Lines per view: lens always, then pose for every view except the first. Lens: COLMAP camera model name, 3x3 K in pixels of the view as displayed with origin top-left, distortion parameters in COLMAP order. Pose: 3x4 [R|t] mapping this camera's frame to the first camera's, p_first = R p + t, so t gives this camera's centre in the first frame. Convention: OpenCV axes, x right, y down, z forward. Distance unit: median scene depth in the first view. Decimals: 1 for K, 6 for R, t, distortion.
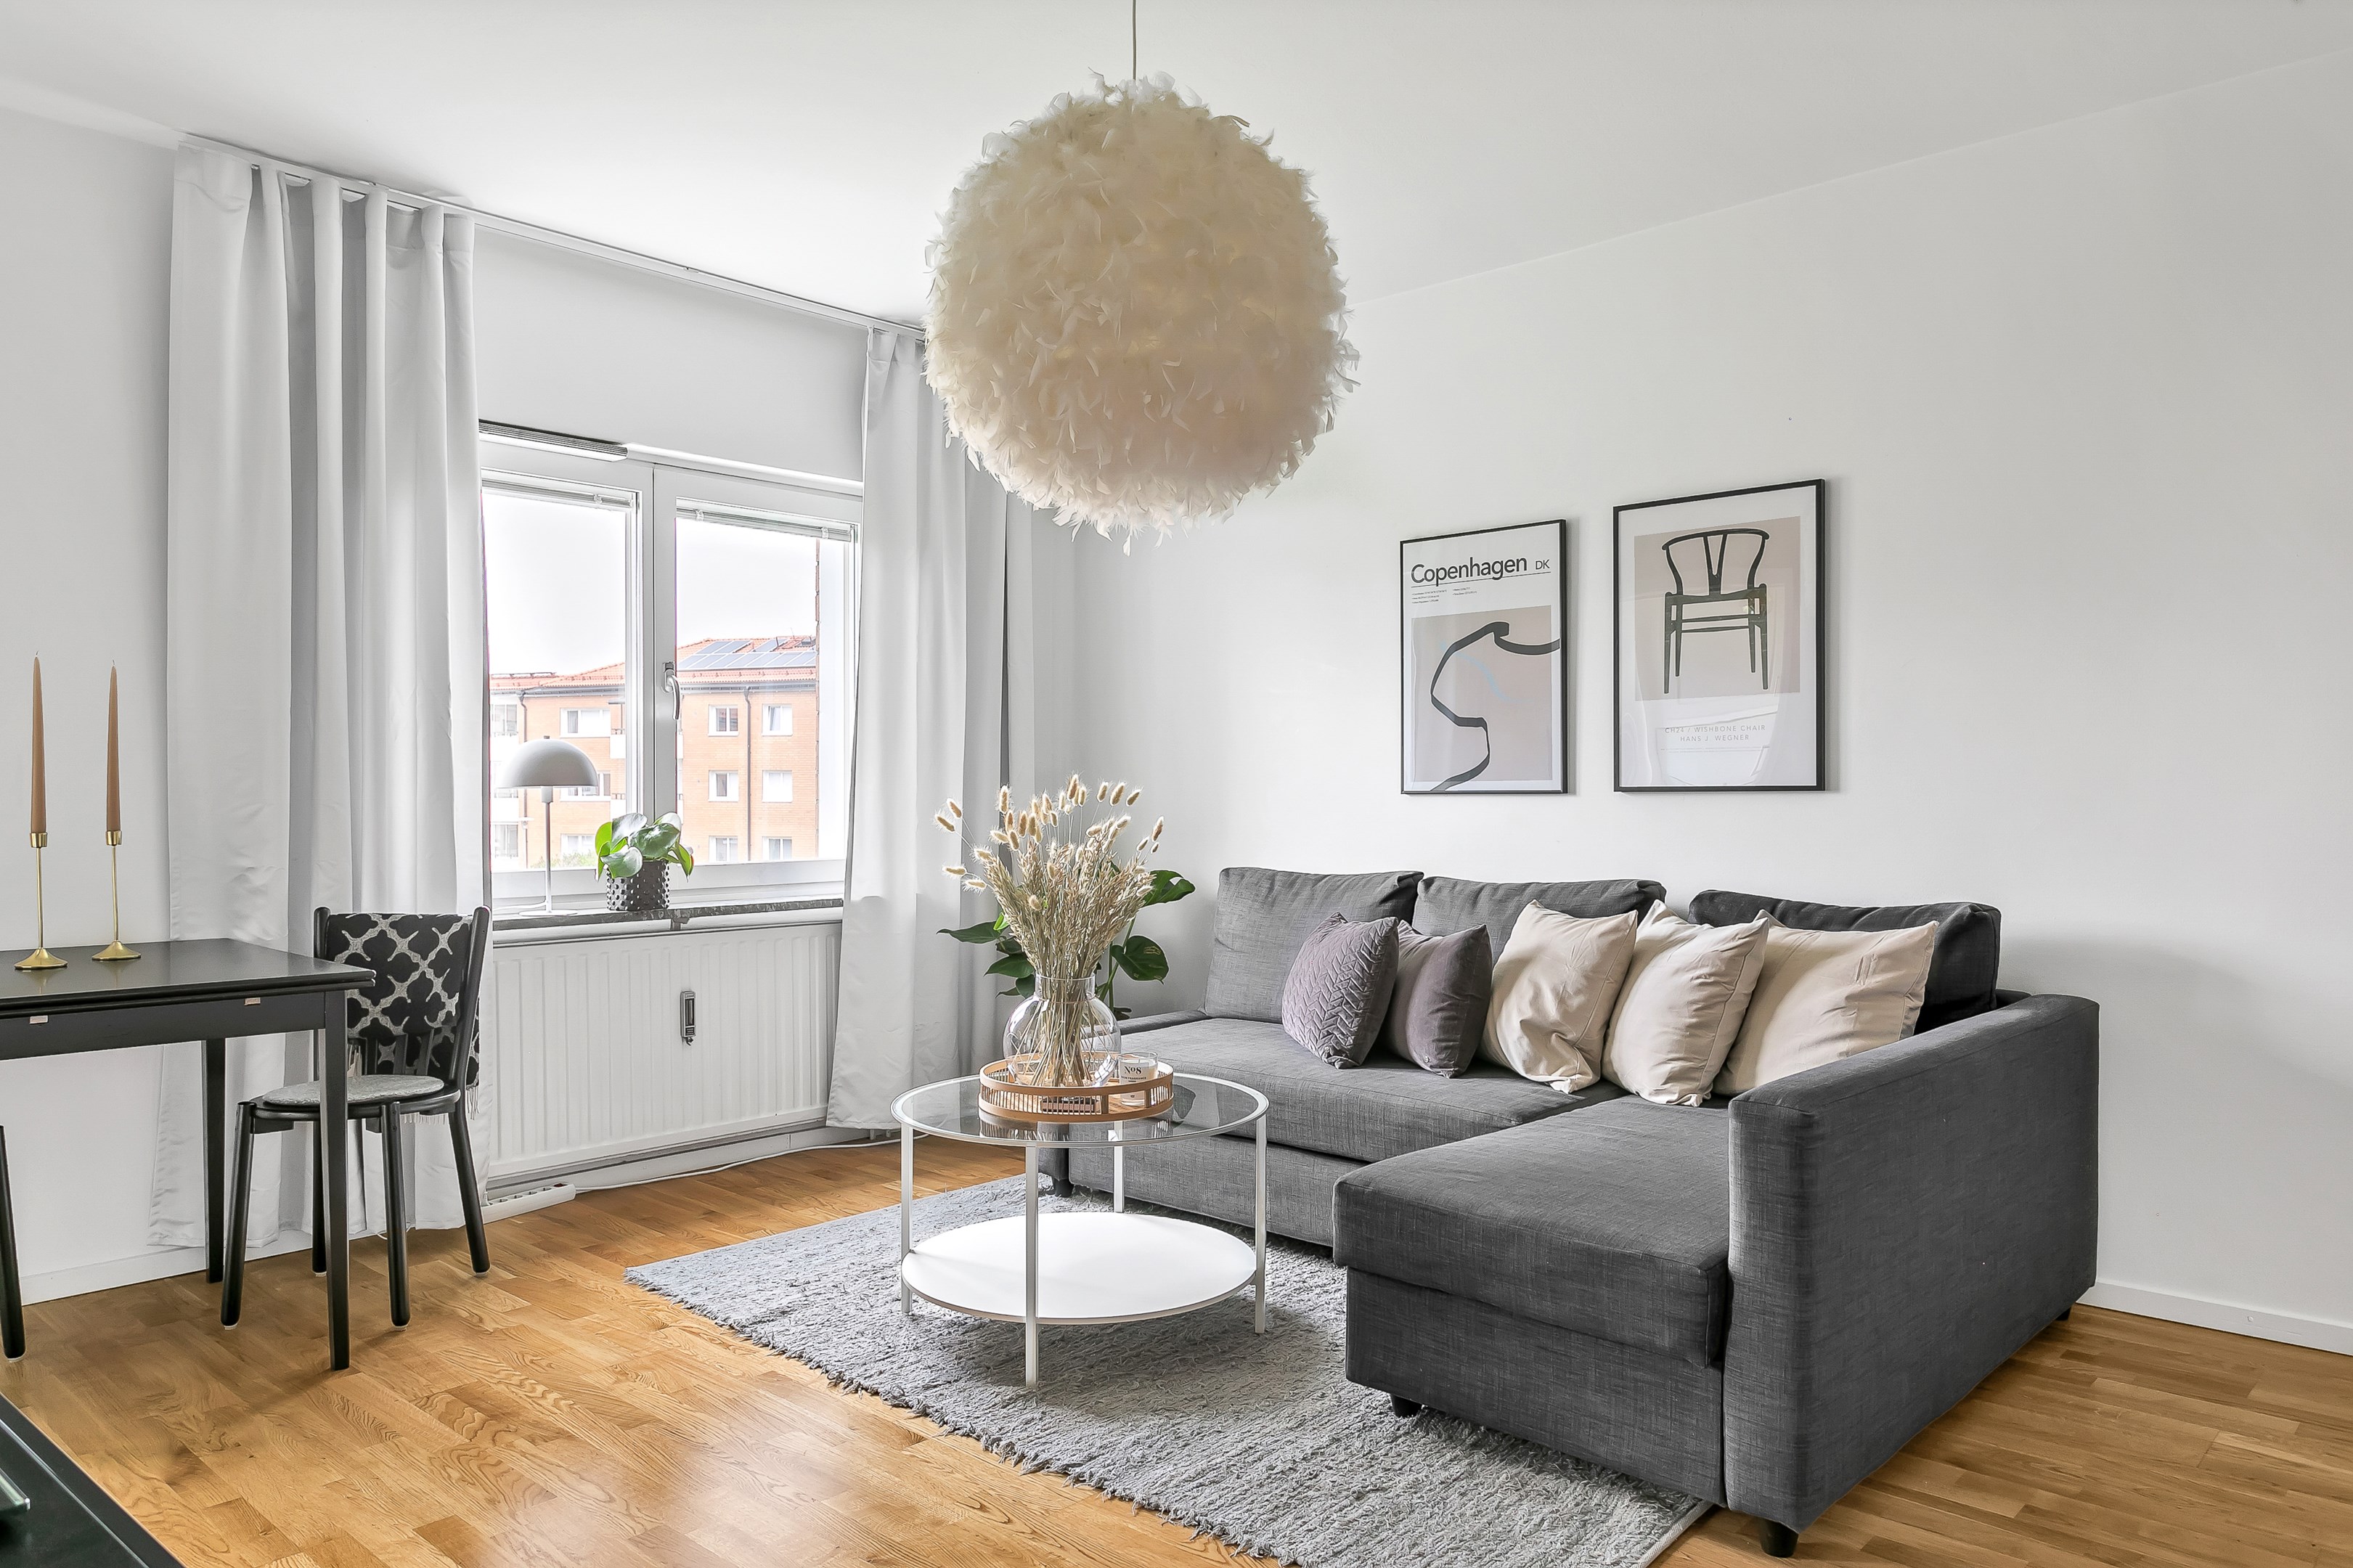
lens RADIAL K [[1613.9, 0, 1177.9], [0, 1613.9, 800.5], [0, 0, 1]] dist [-0.002799, -0.000951]
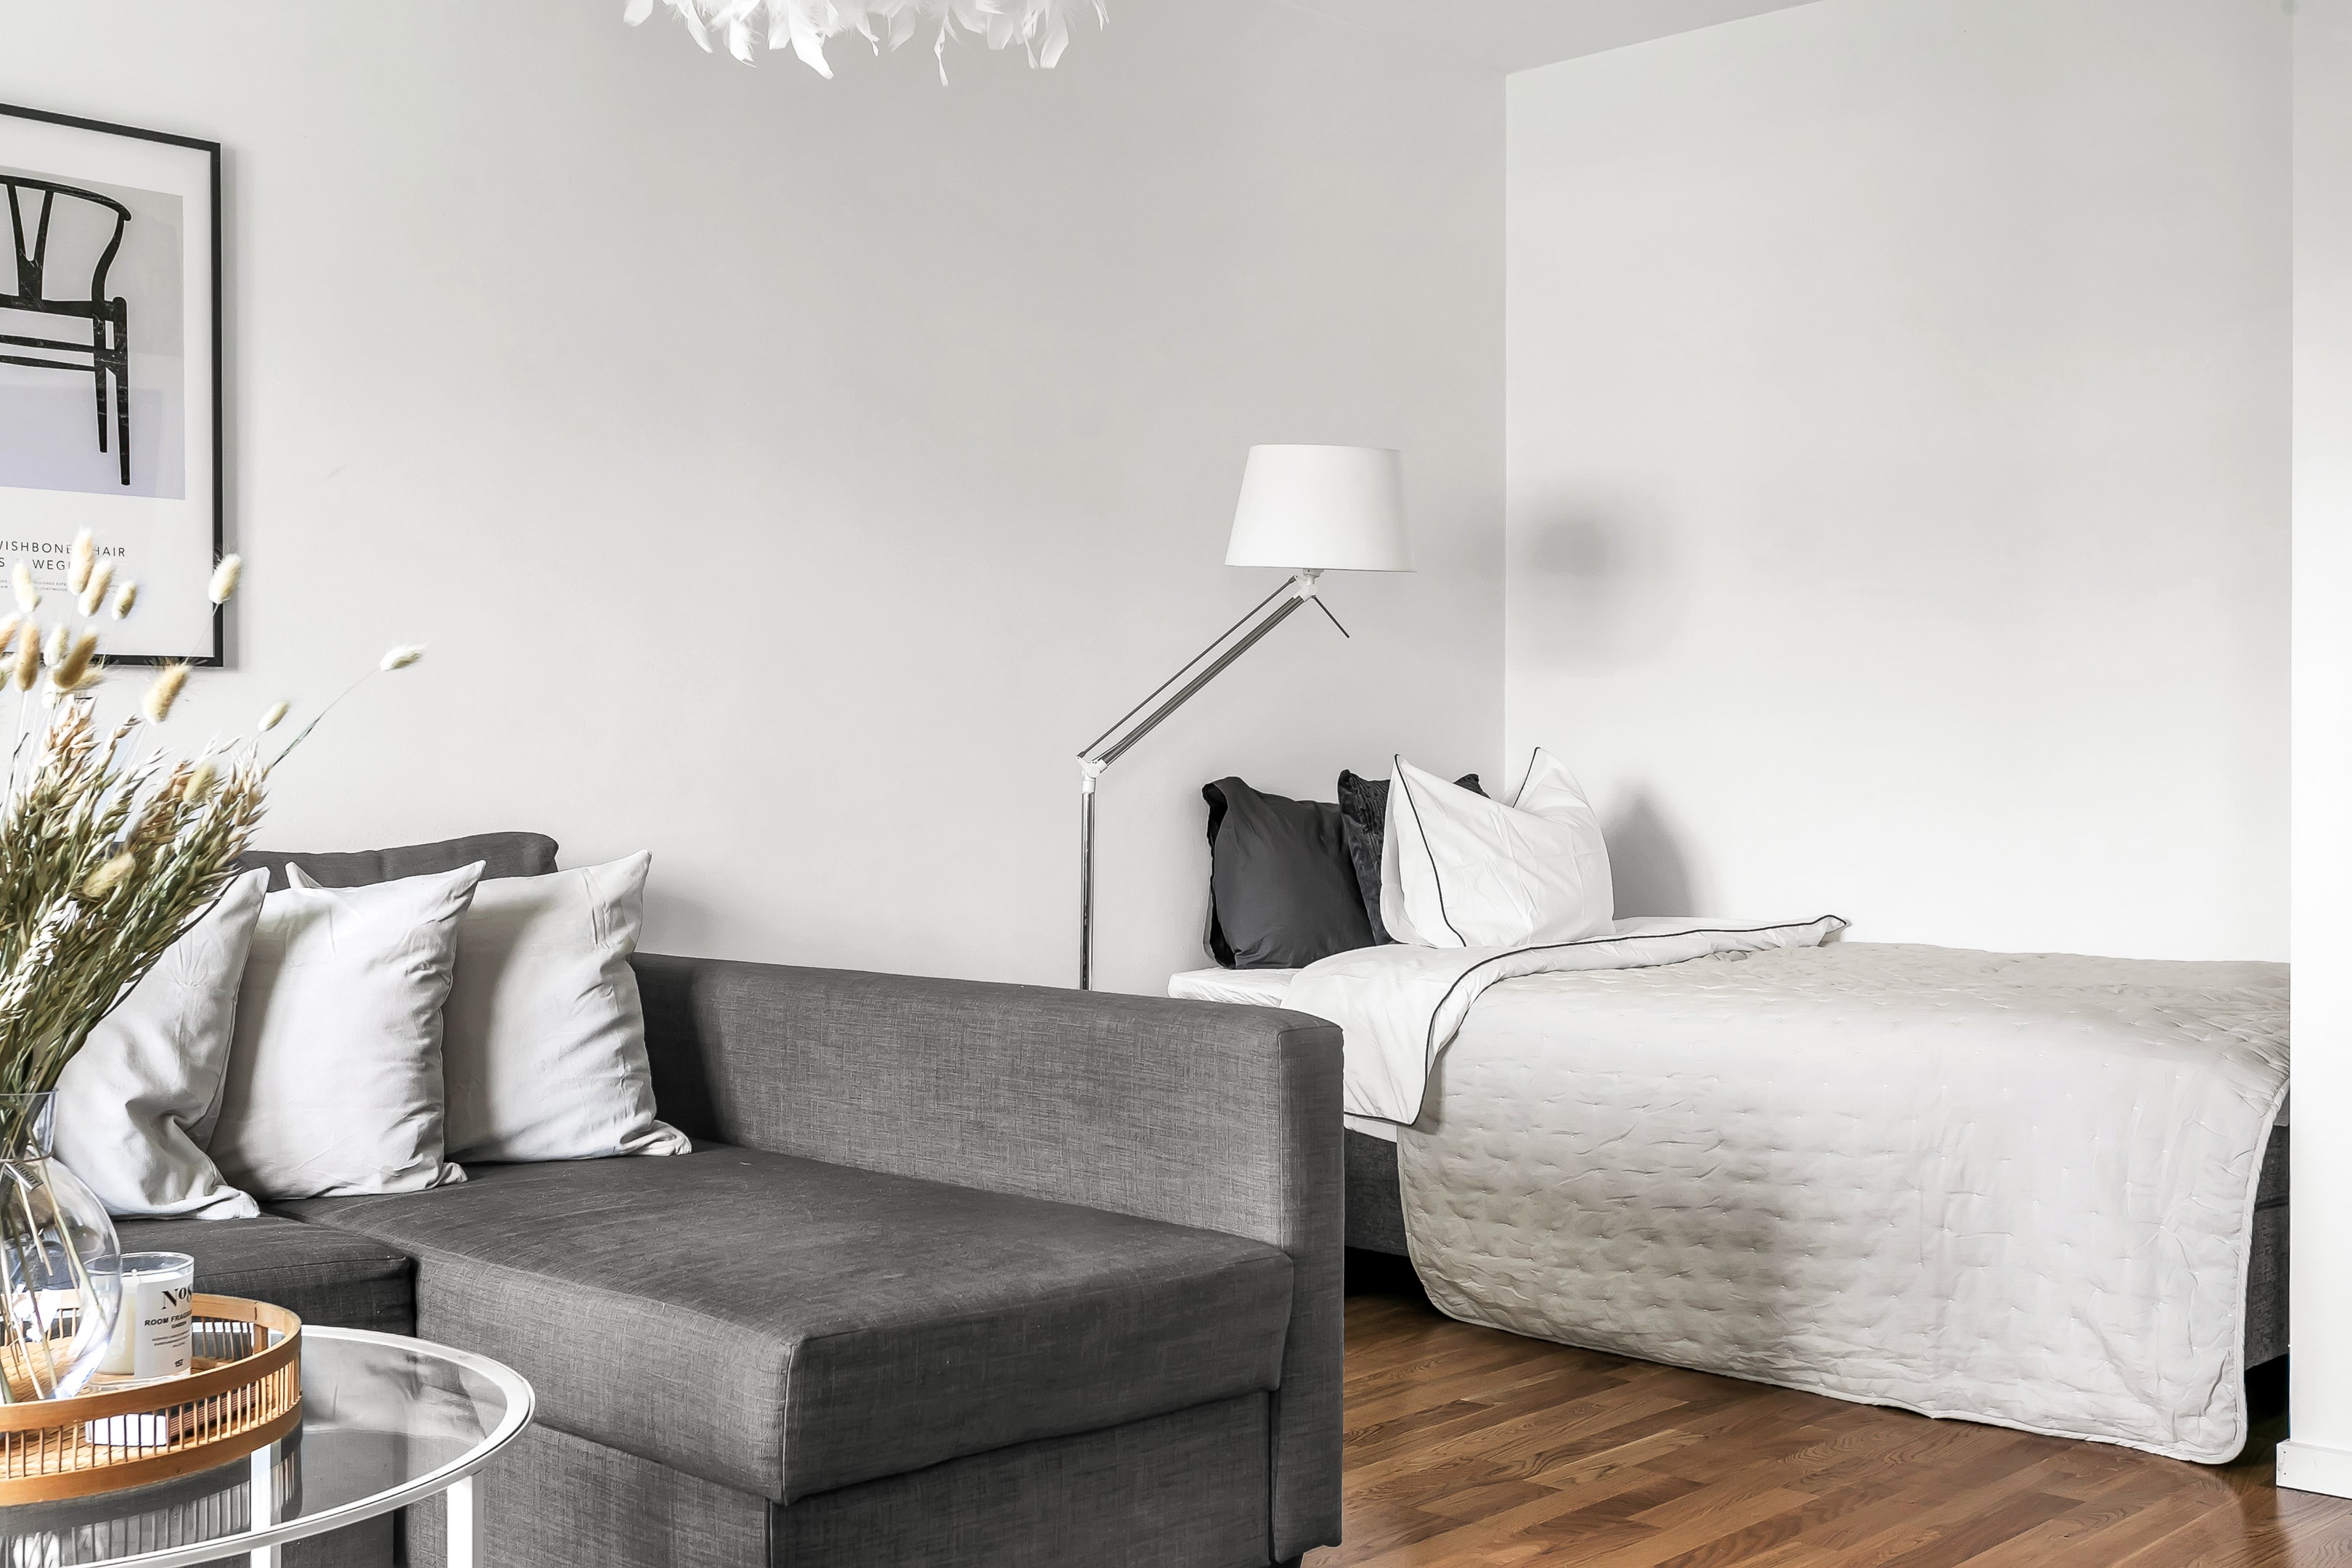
lens RADIAL K [[2650.7, 0, 1176.5], [0, 2650.7, 771.4], [0, 0, 1]] dist [-0.010458, 0.000000]
pose [[0.007123, -0.003167, 0.999970, -0.597271], [0.010670, 0.999938, 0.003091, 0.034948], [-0.999918, 0.010647, 0.007157, 0.665193]]
